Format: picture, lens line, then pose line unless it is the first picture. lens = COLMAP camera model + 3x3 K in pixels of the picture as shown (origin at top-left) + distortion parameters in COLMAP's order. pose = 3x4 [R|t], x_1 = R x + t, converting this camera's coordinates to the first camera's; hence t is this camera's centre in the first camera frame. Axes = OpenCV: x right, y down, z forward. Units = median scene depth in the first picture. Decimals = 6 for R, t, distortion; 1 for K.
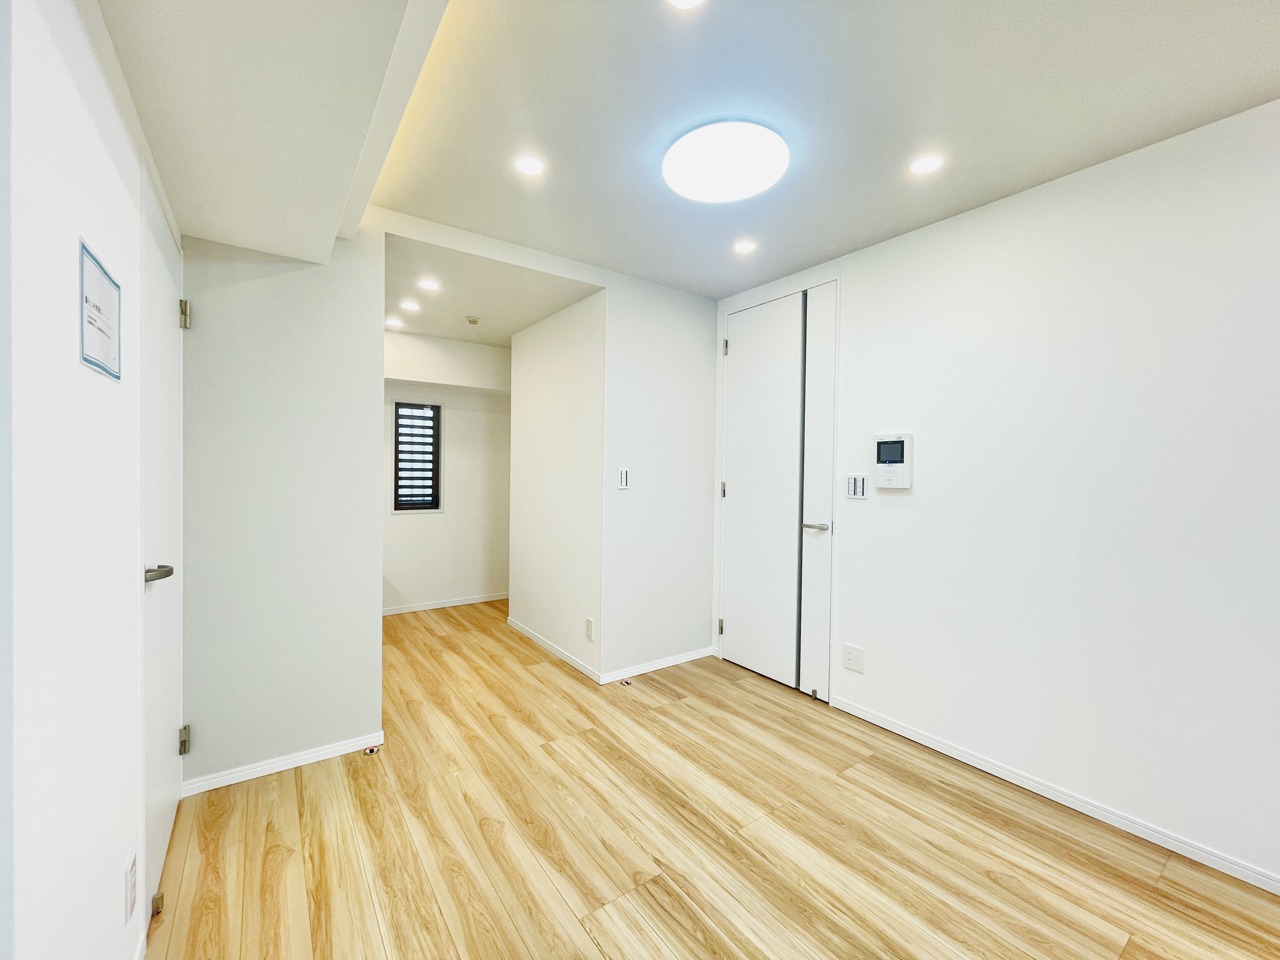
lens RADIAL K [[519.3, 0, 639.1], [0, 519.3, 479.4], [0, 0, 1]] dist [-0.002421, -0.000030]
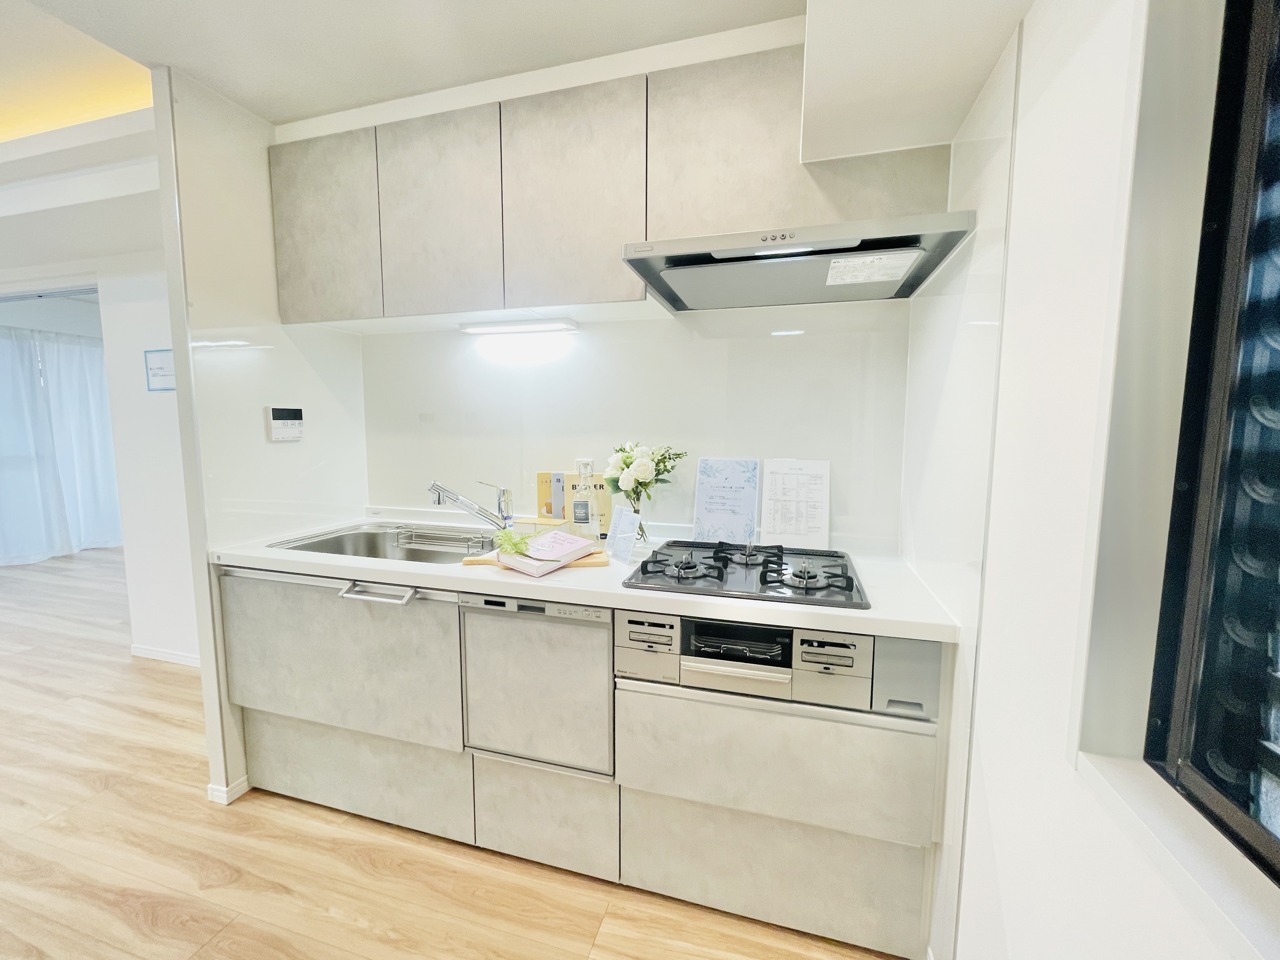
lens RADIAL K [[519.3, 0, 635.8], [0, 519.3, 476.6], [0, 0, 1]] dist [-0.002421, -0.000030]
pose [[-0.788662, 0.043537, -0.613283, -0.415259], [-0.026210, 0.994202, 0.104285, -0.036606], [0.614267, 0.098320, -0.782949, 1.469501]]
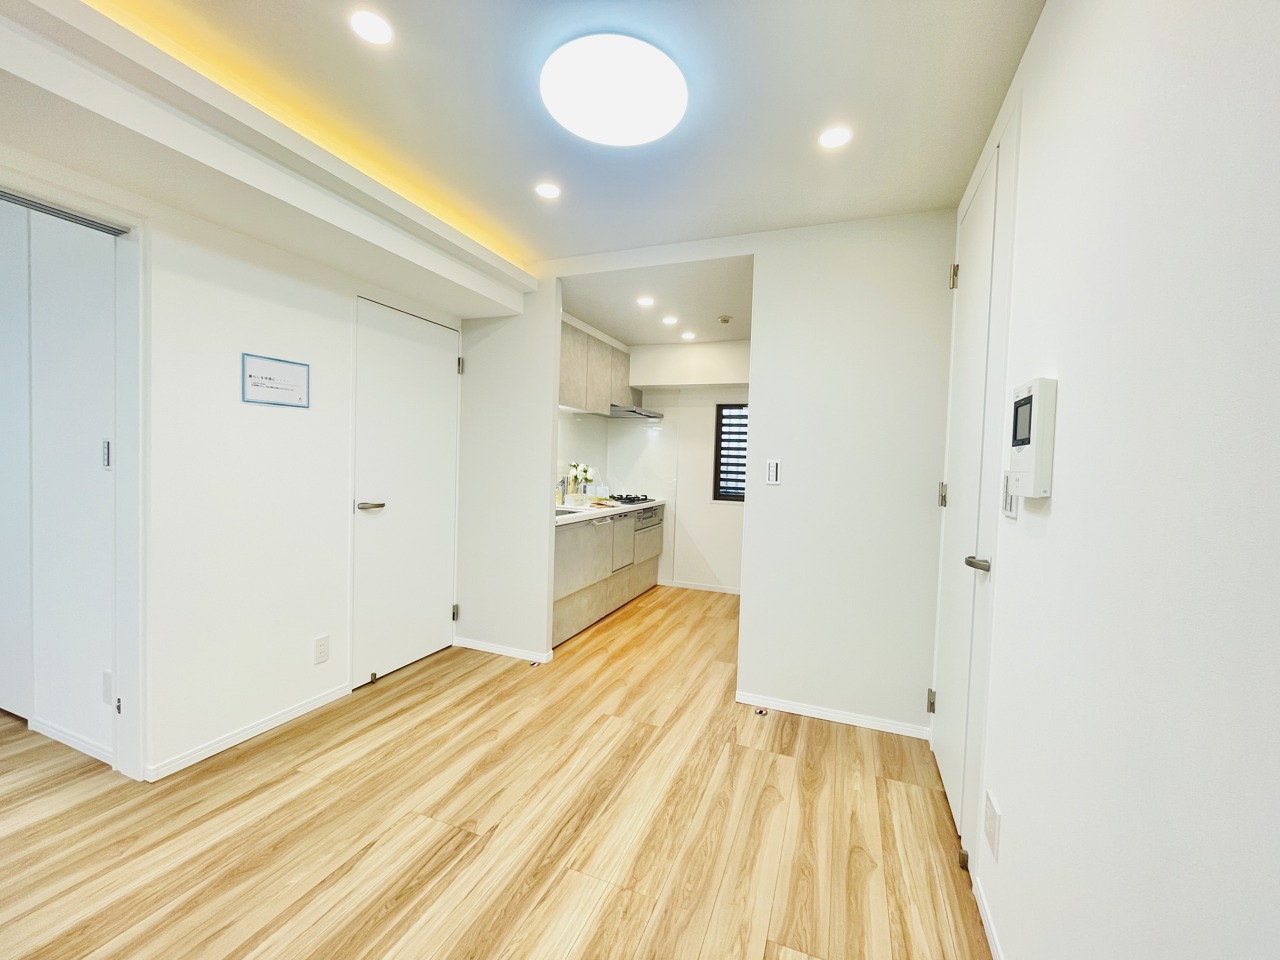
lens RADIAL K [[519.3, 0, 642.0], [0, 519.3, 475.5], [0, 0, 1]] dist [-0.002421, -0.000030]
pose [[0.540667, 0.027819, -0.840777, 0.571778], [-0.039836, 0.999178, 0.007443, 0.006069], [0.840293, 0.029469, 0.541331, 0.362817]]
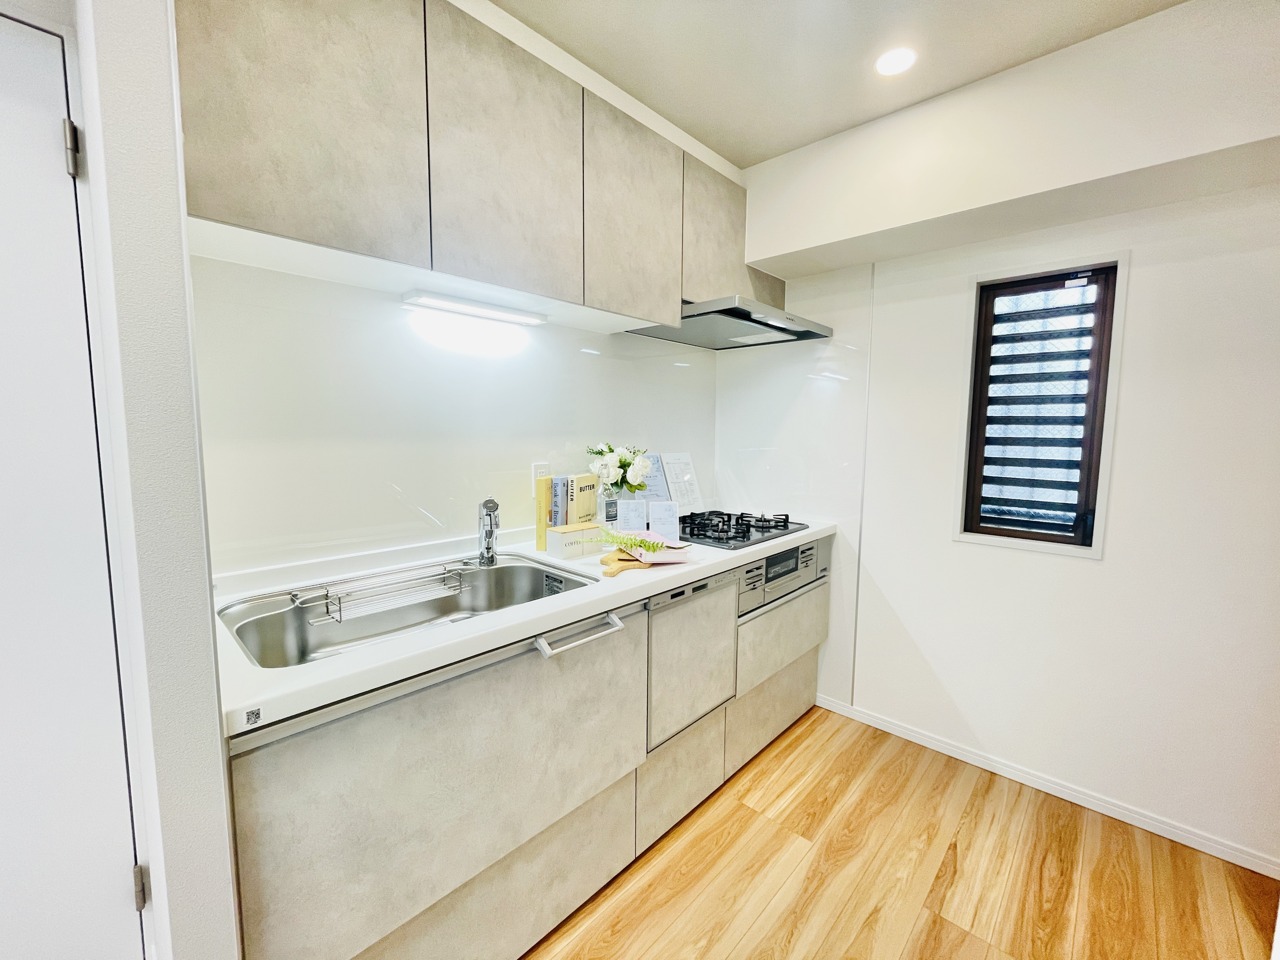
lens RADIAL K [[519.3, 0, 644.6], [0, 519.3, 476.7], [0, 0, 1]] dist [-0.002421, -0.000030]
pose [[0.196571, 0.076909, -0.977469, -0.130656], [-0.023369, 0.997003, 0.073746, -0.021291], [0.980211, 0.008346, 0.197780, 0.922233]]
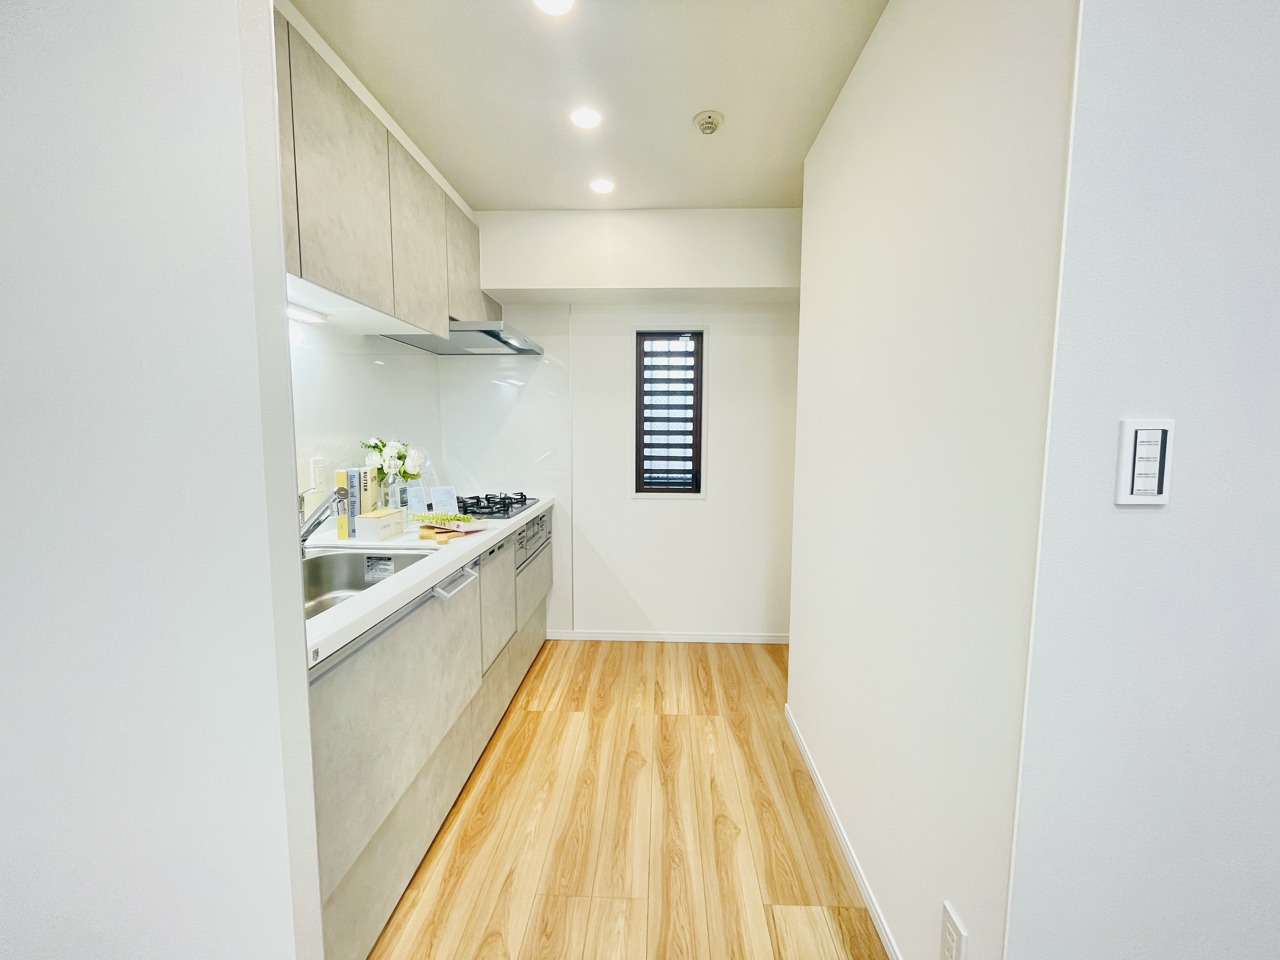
lens RADIAL K [[519.3, 0, 641.1], [0, 519.3, 476.6], [0, 0, 1]] dist [-0.002421, -0.000030]
pose [[0.786689, 0.044221, -0.615764, -0.065898], [-0.004017, 0.997777, 0.066522, -0.010173], [0.617337, -0.049858, 0.785118, 0.672014]]
